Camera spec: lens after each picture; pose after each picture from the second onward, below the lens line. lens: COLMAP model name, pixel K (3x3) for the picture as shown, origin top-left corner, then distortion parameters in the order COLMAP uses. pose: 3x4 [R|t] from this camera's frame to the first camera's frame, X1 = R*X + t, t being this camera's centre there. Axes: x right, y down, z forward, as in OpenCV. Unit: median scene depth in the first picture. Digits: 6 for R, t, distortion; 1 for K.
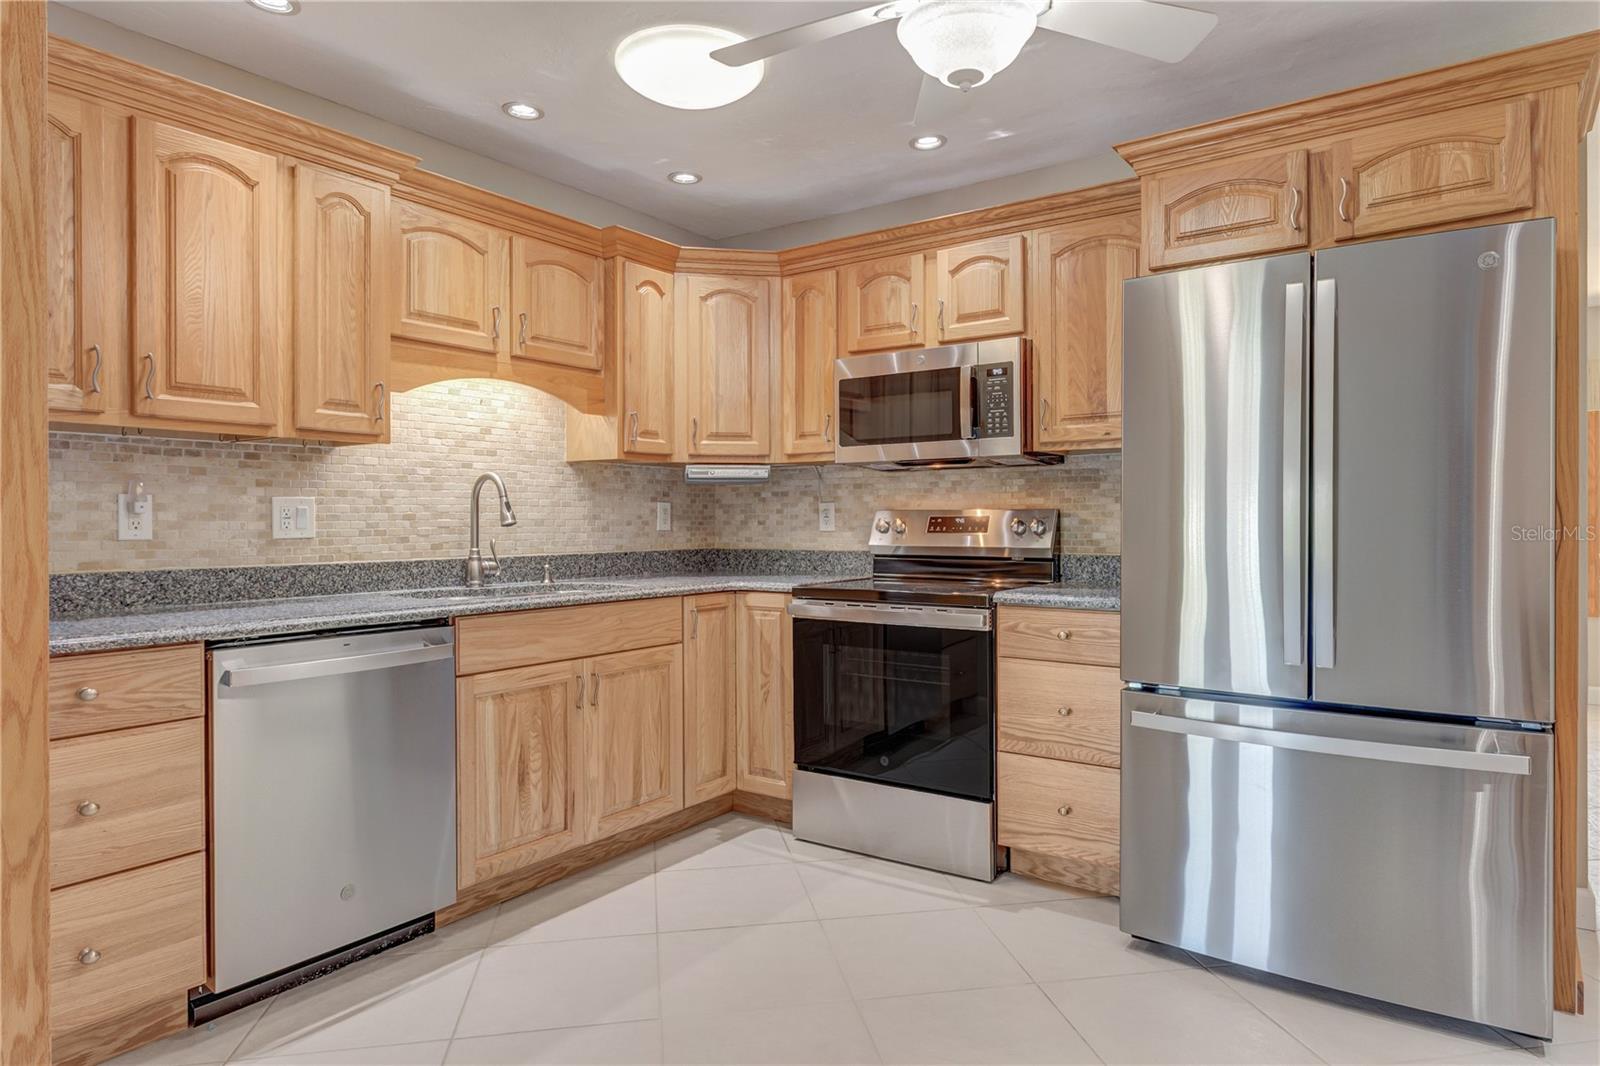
lens RADIAL K [[937.6, 0, 798.3], [0, 937.6, 520.7], [0, 0, 1]] dist [0.001525, 0.000635]
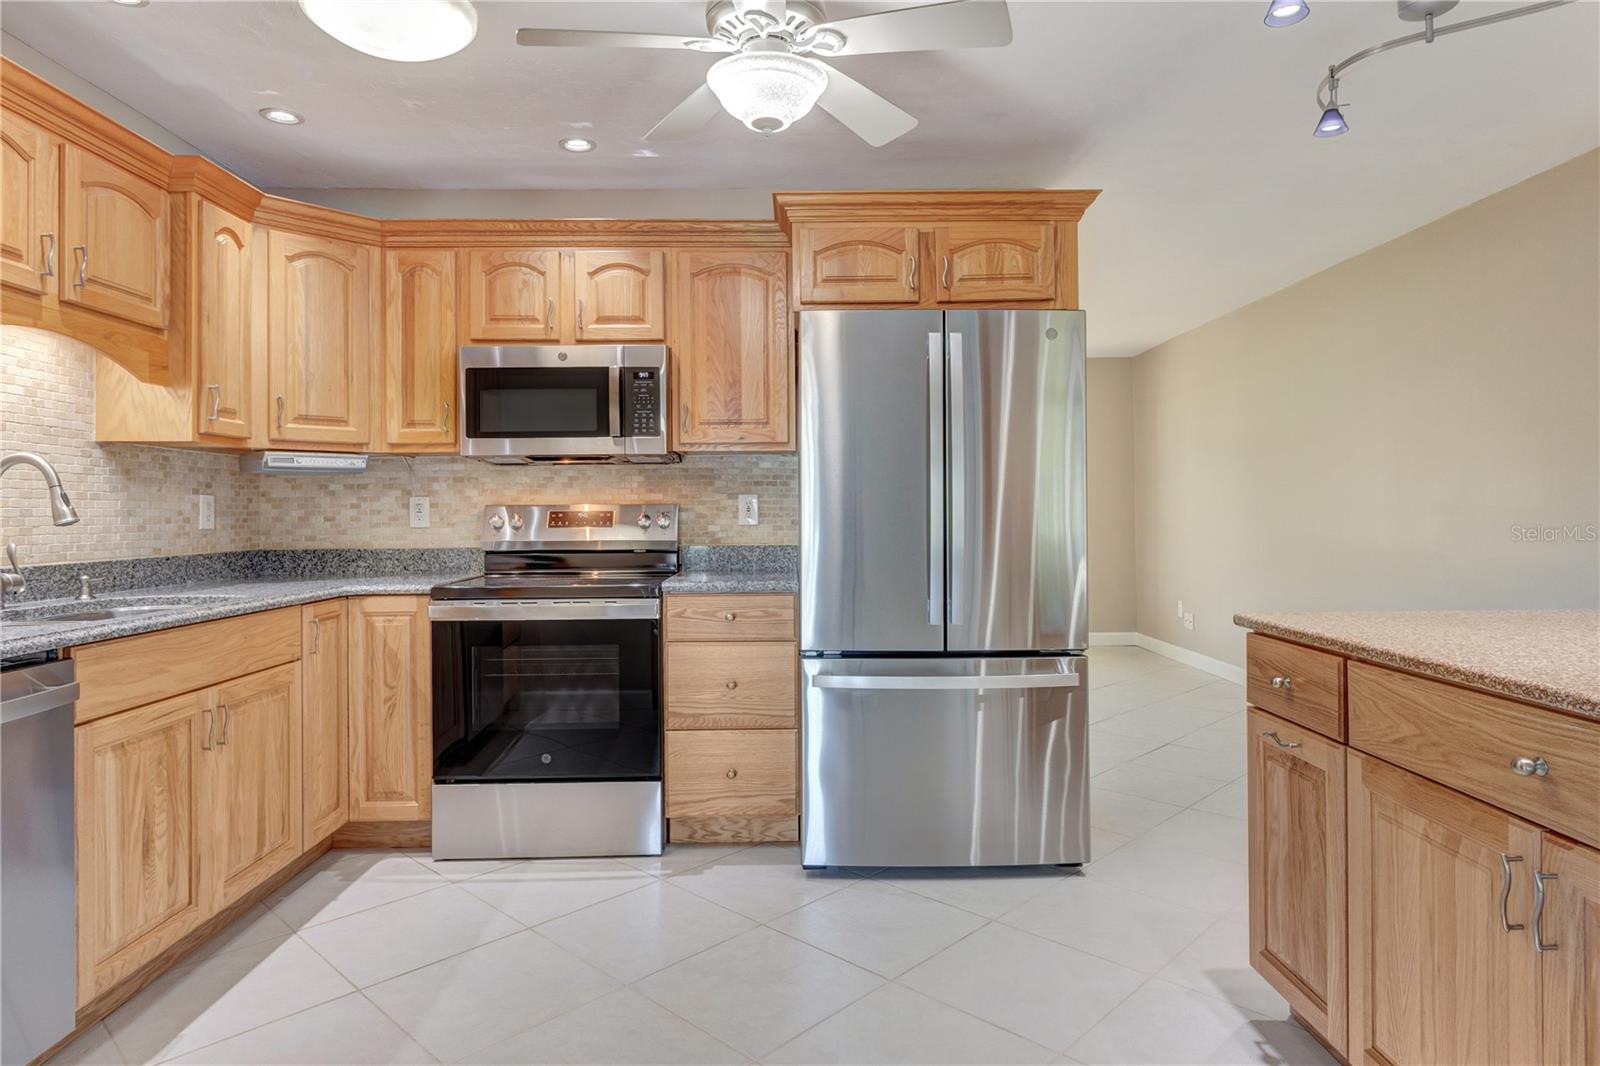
lens RADIAL K [[937.3, 0, 792.9], [0, 937.3, 501.7], [0, 0, 1]] dist [0.000070, -0.000268]
pose [[0.807949, 0.003604, 0.589241, -0.274166], [0.005023, 0.999903, -0.013004, -0.000606], [-0.589231, 0.013466, 0.807853, 0.043017]]
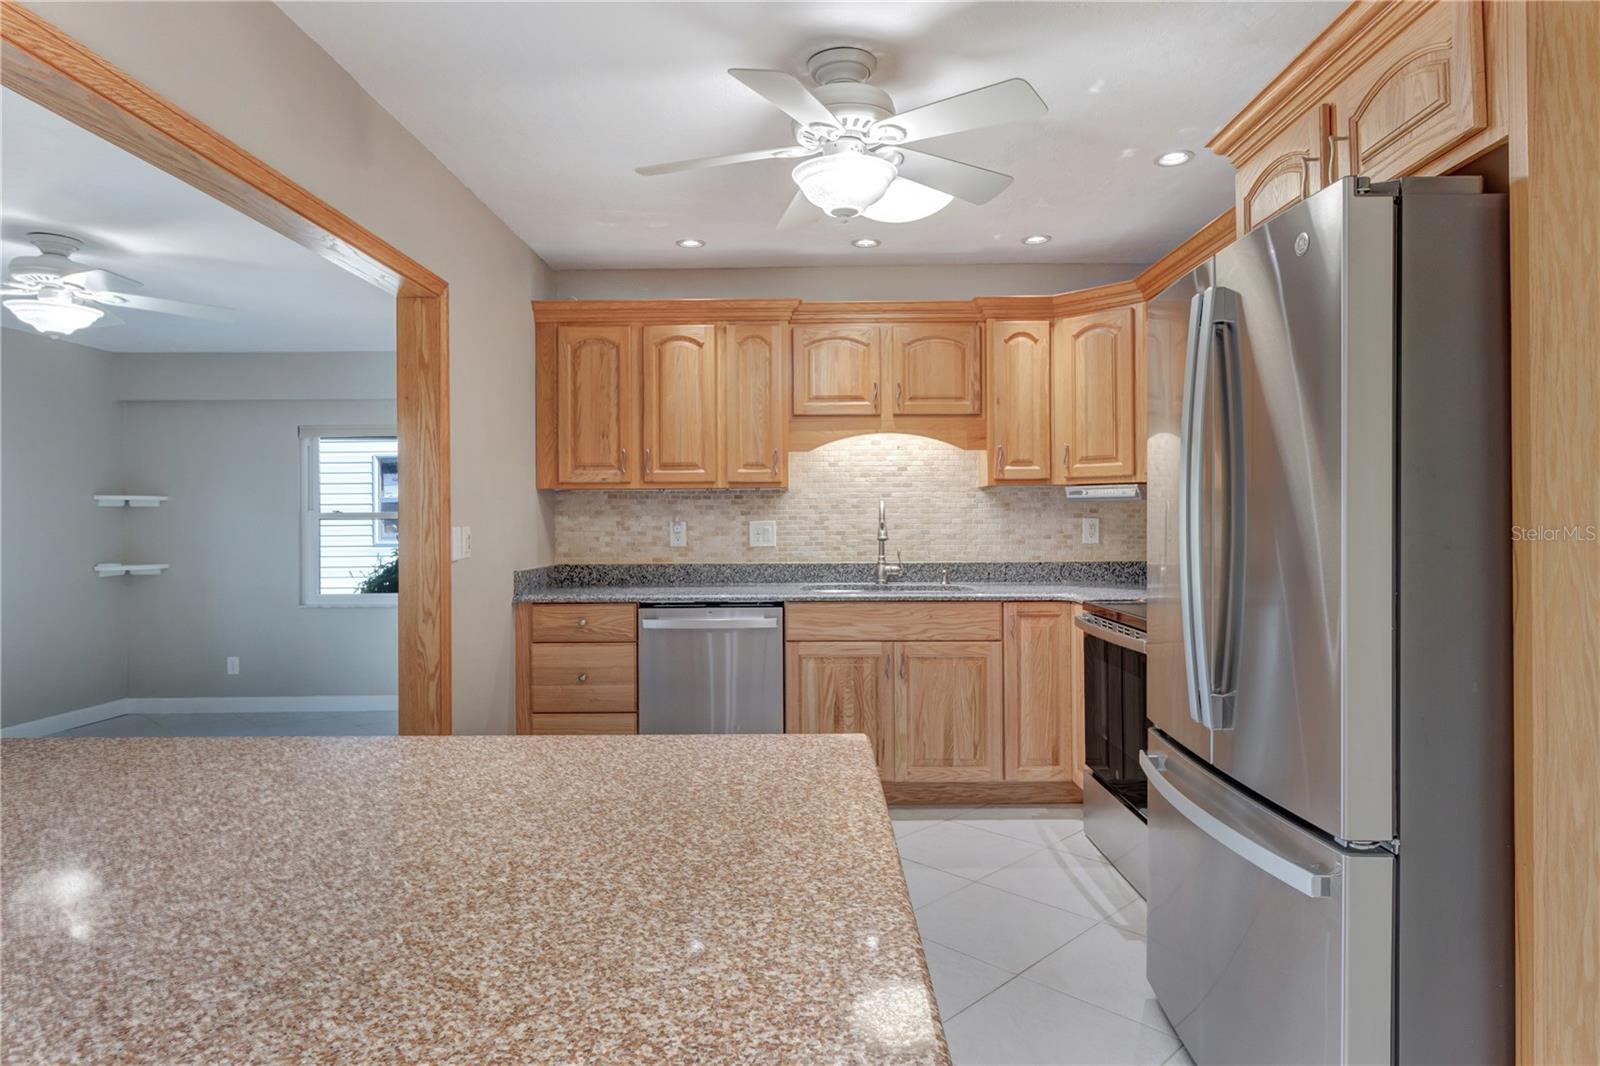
lens RADIAL K [[920.6, 0, 805.6], [0, 920.6, 510.6], [0, 0, 1]] dist [0.004258, 0.000908]
pose [[0.579856, -0.006668, -0.814692, 0.703717], [0.003264, 0.999977, -0.005861, -0.029933], [0.814712, 0.000740, 0.579865, 0.125914]]
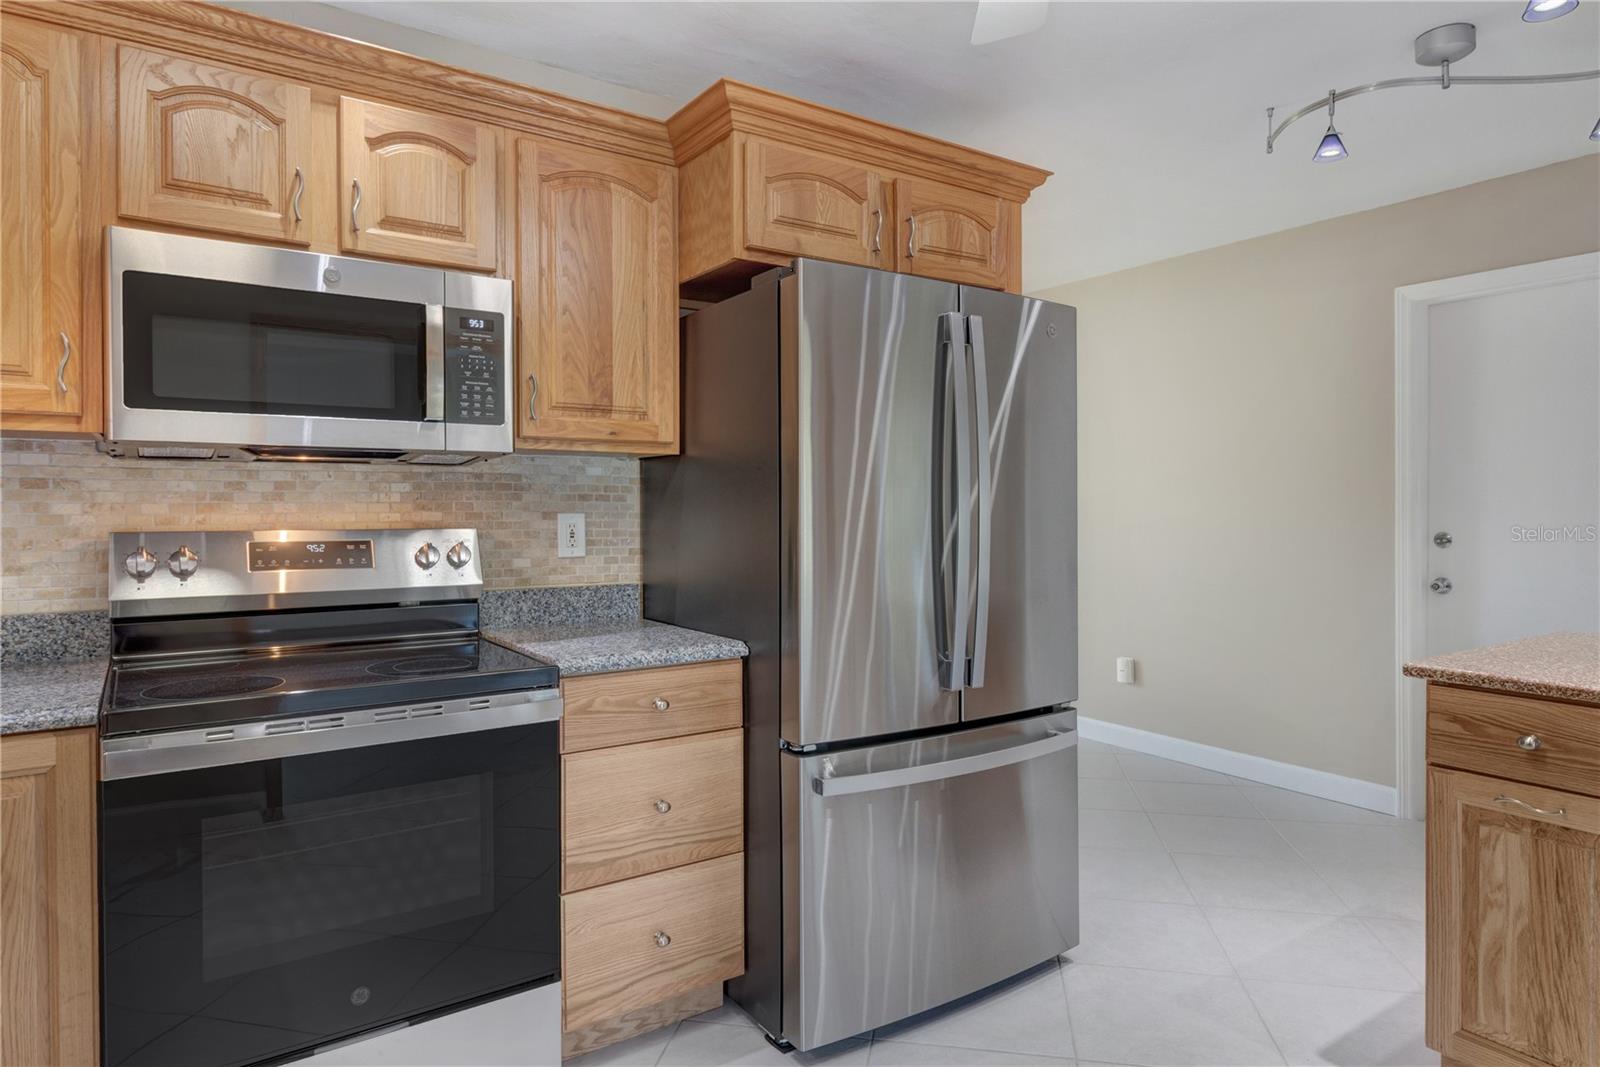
lens RADIAL K [[939.9, 0, 802.0], [0, 939.9, 513.3], [0, 0, 1]] dist [0.000932, -0.001207]
pose [[0.340334, -0.003267, 0.940299, -0.327980], [0.001140, 0.999995, 0.003062, -0.027286], [-0.940304, 0.000030, 0.340336, 0.554740]]
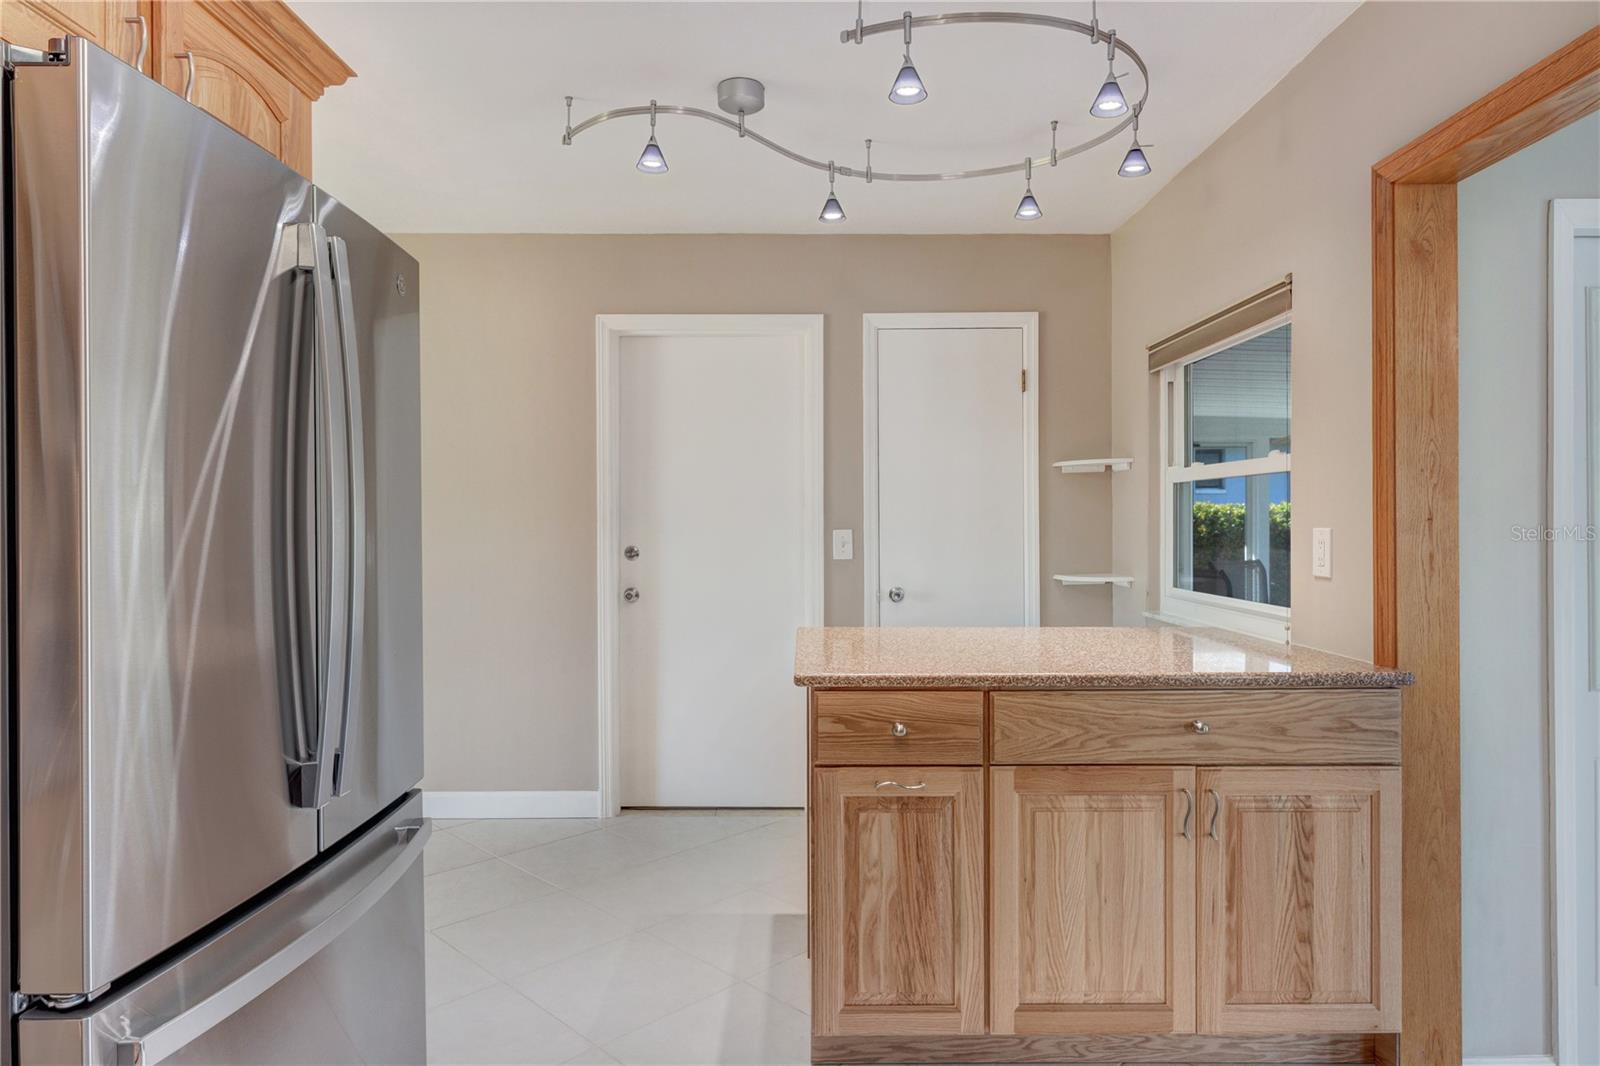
lens RADIAL K [[947.2, 0, 804.7], [0, 947.2, 521.7], [0, 0, 1]] dist [0.000575, -0.000284]
pose [[-0.587997, 0.004367, 0.808851, -0.142430], [0.004967, 0.999986, -0.001789, -0.028848], [-0.808848, 0.002965, -0.588010, 0.762376]]
